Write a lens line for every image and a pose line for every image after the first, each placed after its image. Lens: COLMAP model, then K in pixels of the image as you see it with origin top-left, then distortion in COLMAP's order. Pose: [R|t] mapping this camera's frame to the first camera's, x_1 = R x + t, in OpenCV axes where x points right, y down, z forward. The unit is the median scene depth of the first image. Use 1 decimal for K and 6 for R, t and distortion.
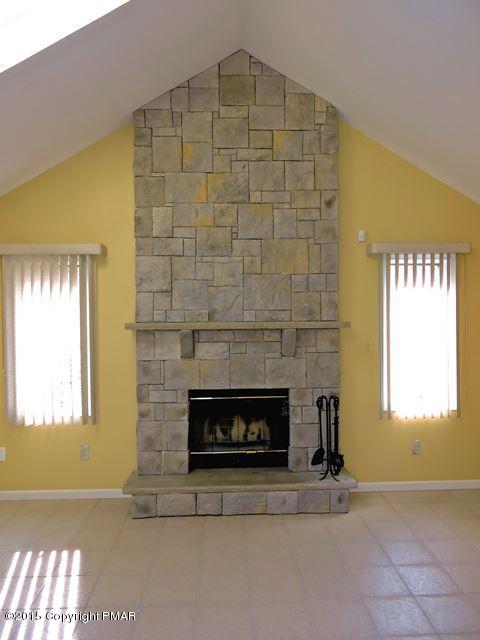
lens RADIAL K [[455.6, 0, 241.9], [0, 455.6, 322.4], [0, 0, 1]] dist [-0.000176, -0.004586]
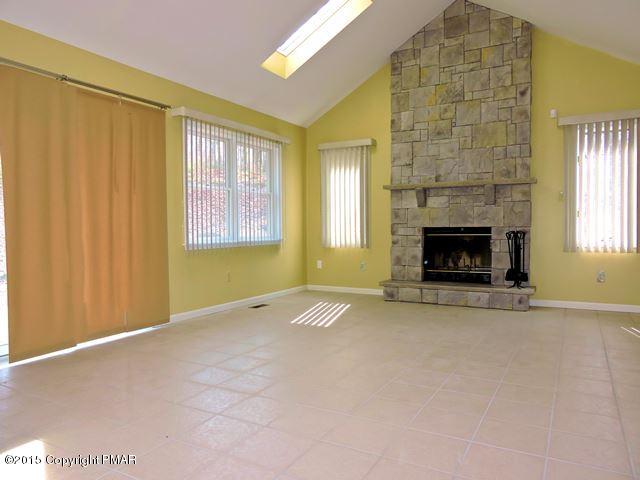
lens RADIAL K [[455.6, 0, 318.7], [0, 455.6, 238.9], [0, 0, 1]] dist [-0.000176, -0.004586]
pose [[0.852866, 0.017250, -0.521845, 0.393556], [-0.009817, 0.999807, 0.017005, 0.164961], [0.522038, -0.009381, 0.852871, -0.511737]]
